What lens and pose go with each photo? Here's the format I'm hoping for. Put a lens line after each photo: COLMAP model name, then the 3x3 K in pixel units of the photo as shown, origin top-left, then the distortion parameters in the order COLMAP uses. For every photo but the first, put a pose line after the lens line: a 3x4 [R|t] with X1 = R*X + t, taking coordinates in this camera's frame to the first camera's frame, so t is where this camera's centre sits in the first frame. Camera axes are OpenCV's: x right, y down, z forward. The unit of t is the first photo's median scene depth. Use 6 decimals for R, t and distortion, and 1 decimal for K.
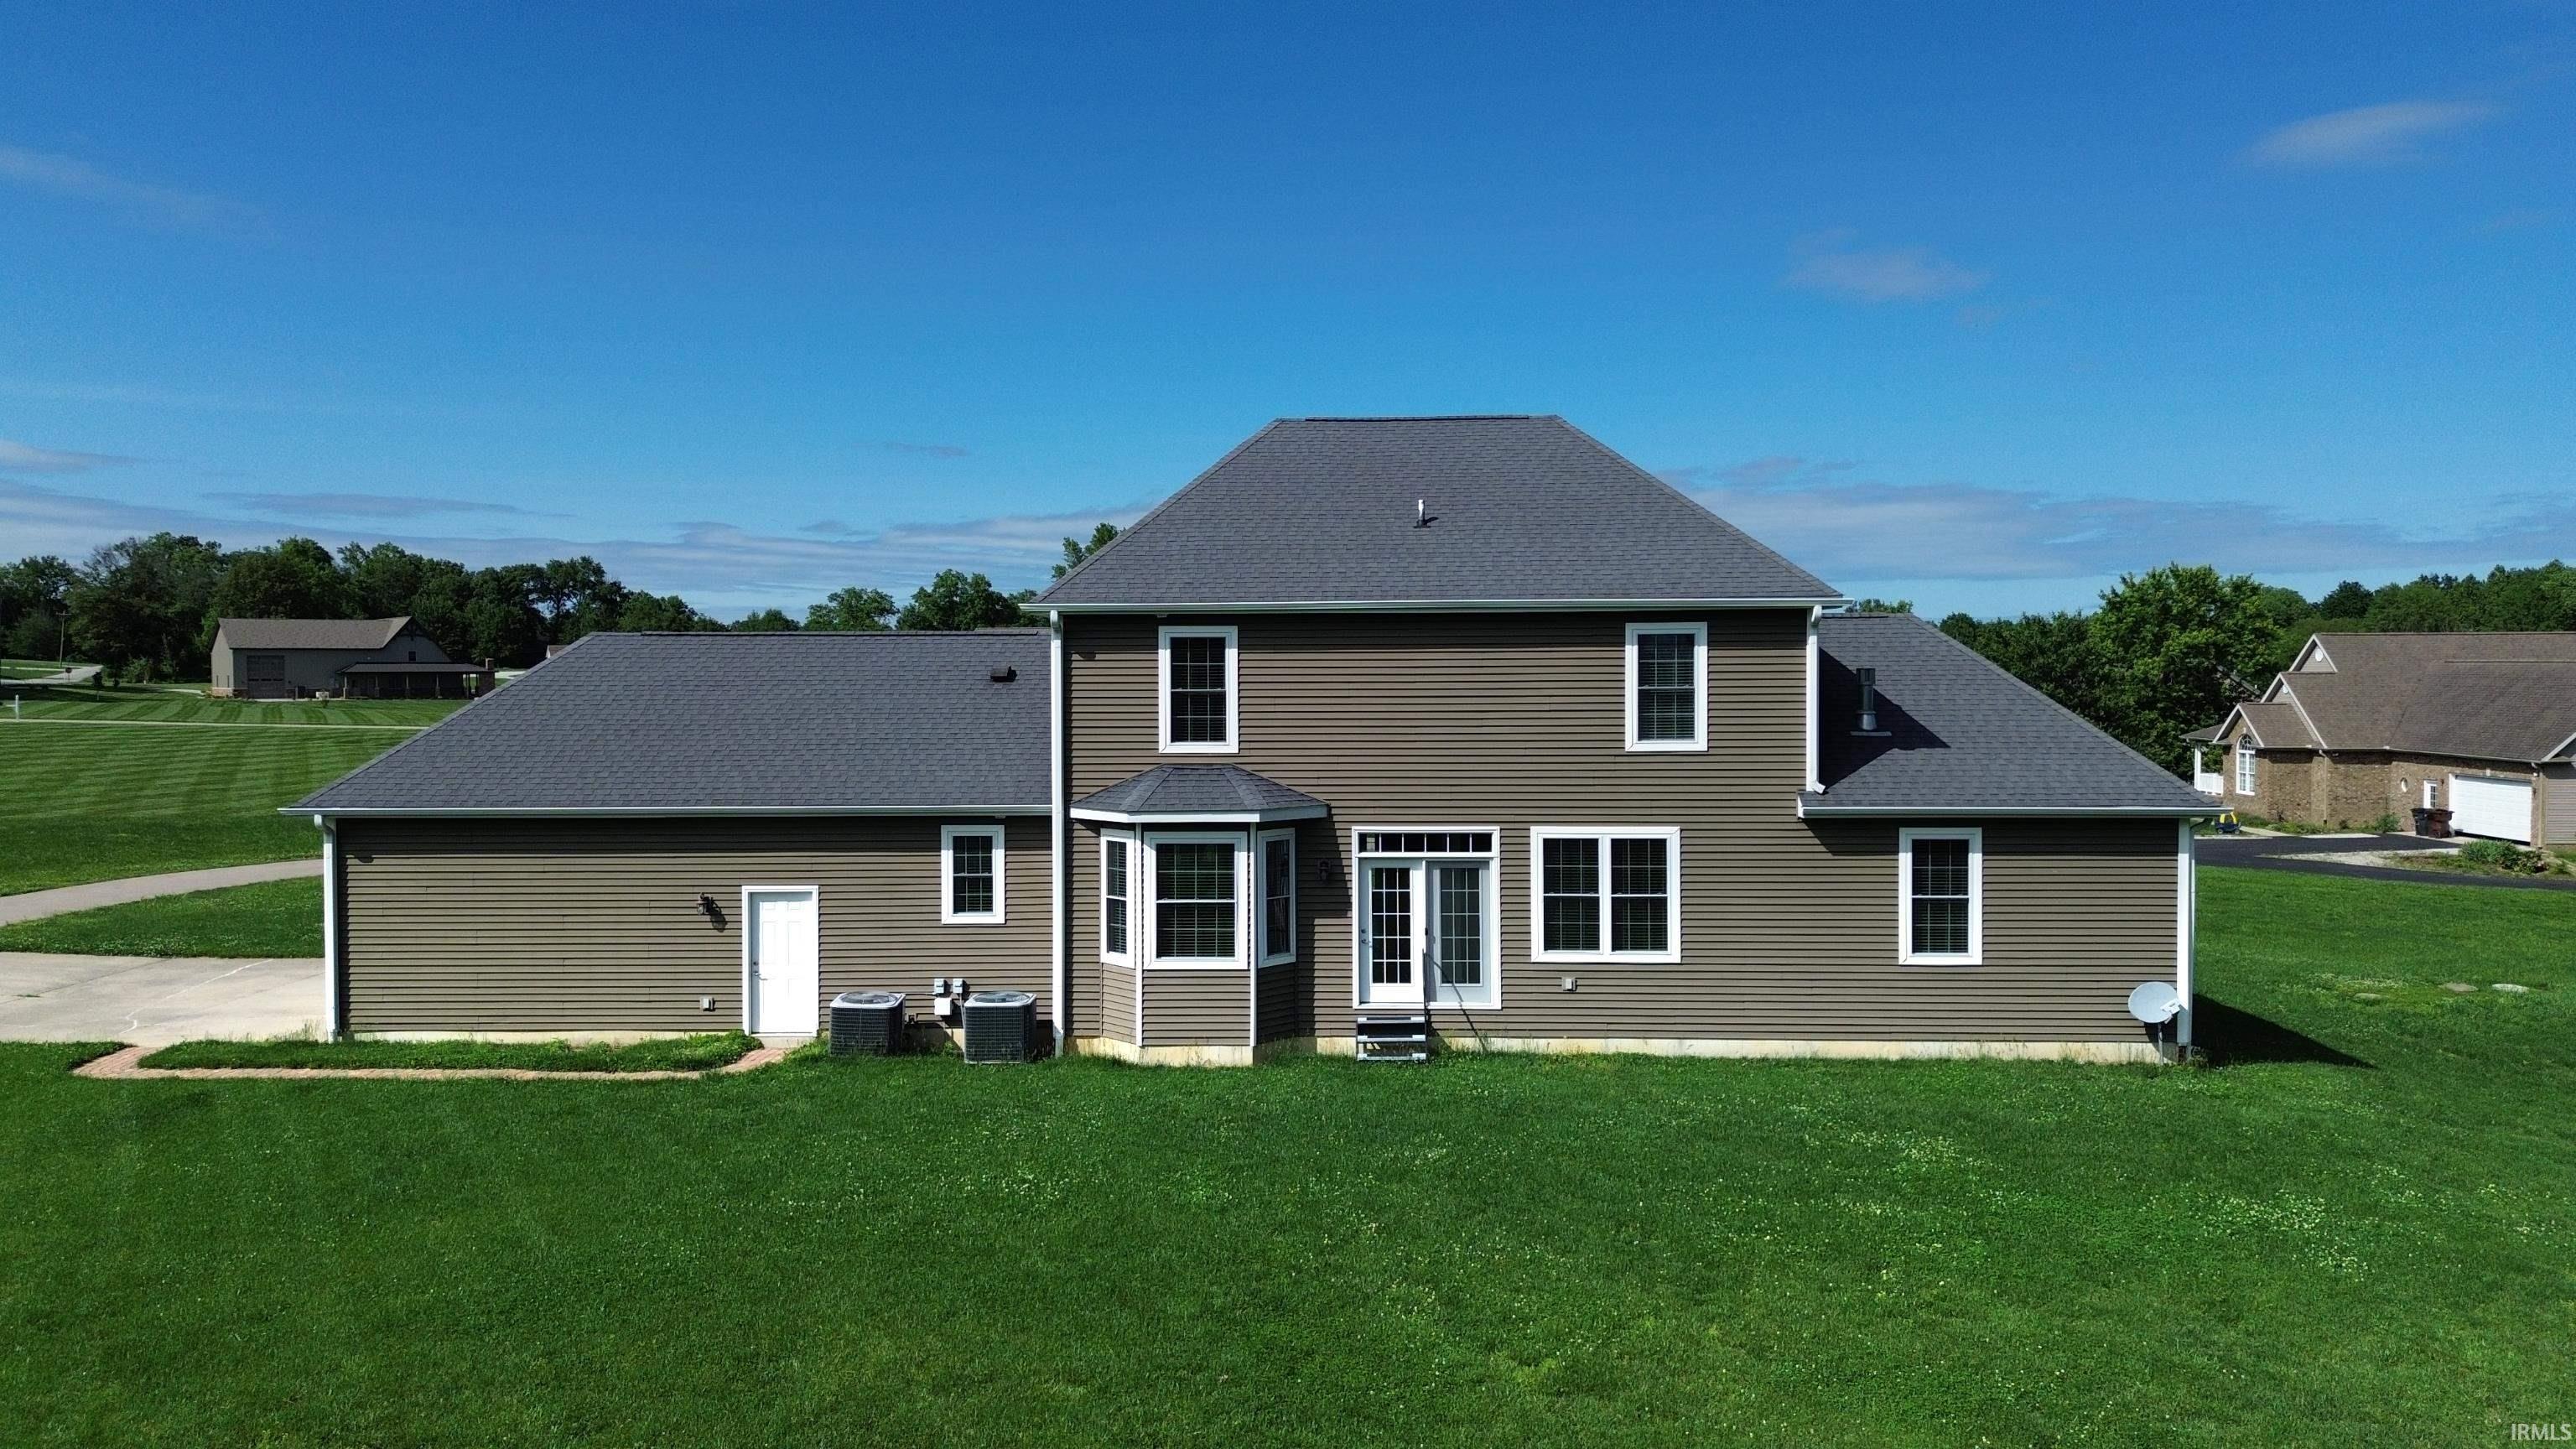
lens RADIAL K [[1812.9, 0, 1288.0], [0, 1812.9, 724.5], [0, 0, 1]] dist [0.042676, -0.003046]
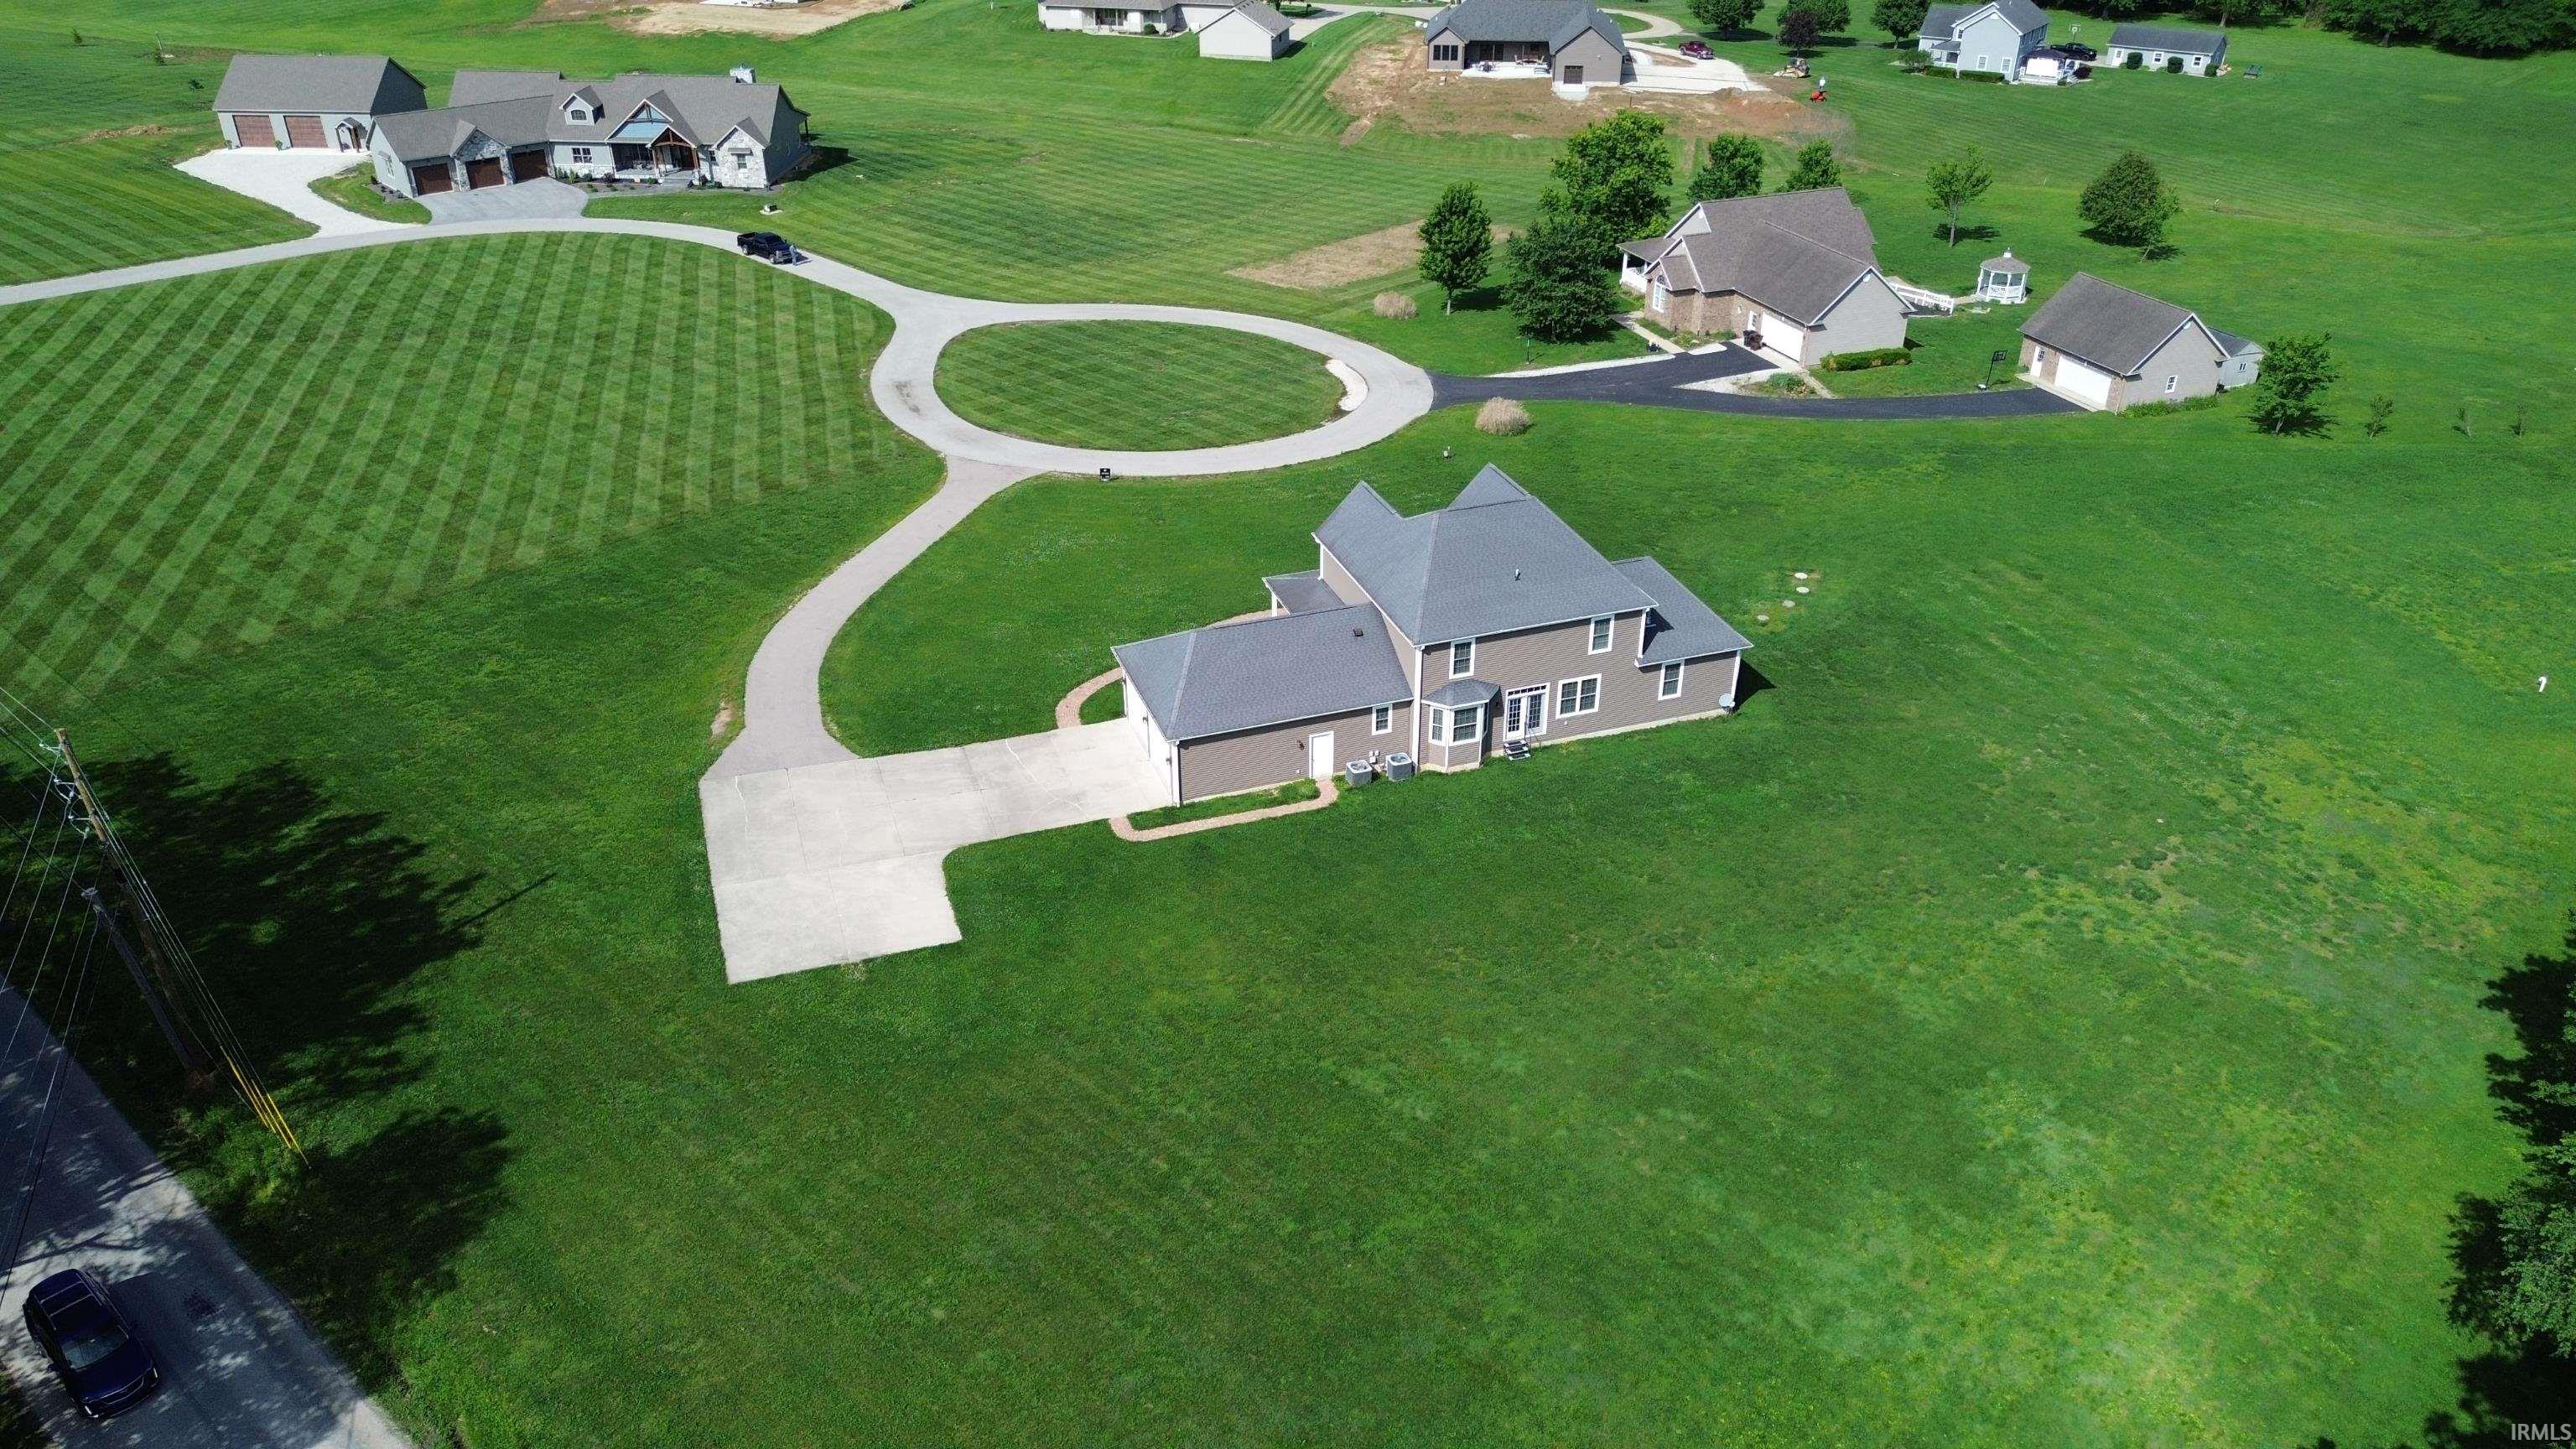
lens RADIAL K [[1812.9, 0, 1288.0], [0, 1812.9, 724.5], [0, 0, 1]] dist [0.042676, -0.003046]
pose [[0.932819, -0.184077, 0.309781, -1.274568], [0.019580, 0.884301, 0.466507, -1.335684], [-0.359813, -0.429101, 0.828497, -1.443847]]
